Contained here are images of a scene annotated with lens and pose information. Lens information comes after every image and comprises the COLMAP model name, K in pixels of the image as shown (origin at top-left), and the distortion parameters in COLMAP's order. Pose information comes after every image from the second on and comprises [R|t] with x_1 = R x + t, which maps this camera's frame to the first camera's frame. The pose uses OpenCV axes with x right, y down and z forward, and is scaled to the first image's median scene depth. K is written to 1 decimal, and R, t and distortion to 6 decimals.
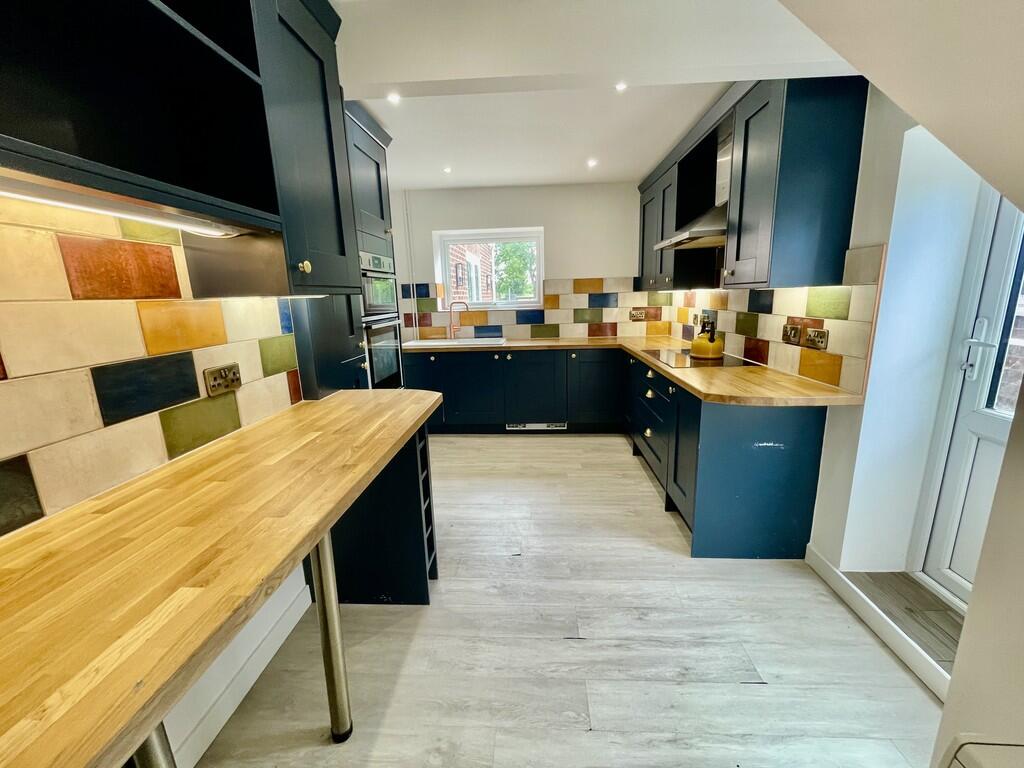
lens RADIAL K [[411.5, 0, 515.6], [0, 411.5, 381.1], [0, 0, 1]] dist [0.000746, 0.000072]
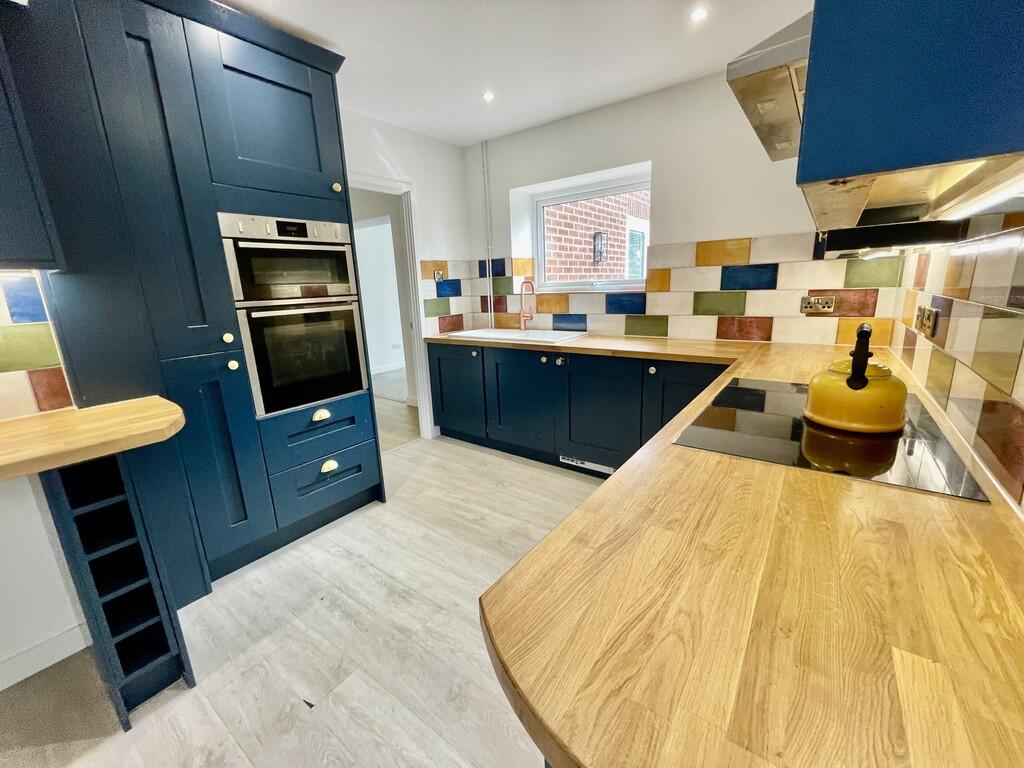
lens RADIAL K [[411.5, 0, 515.6], [0, 411.5, 381.1], [0, 0, 1]] dist [0.000746, 0.000072]
pose [[0.834642, 0.123195, -0.536839, 0.263217], [-0.099179, 0.992349, 0.073530, -0.061393], [0.541790, -0.008129, 0.840475, 0.336523]]
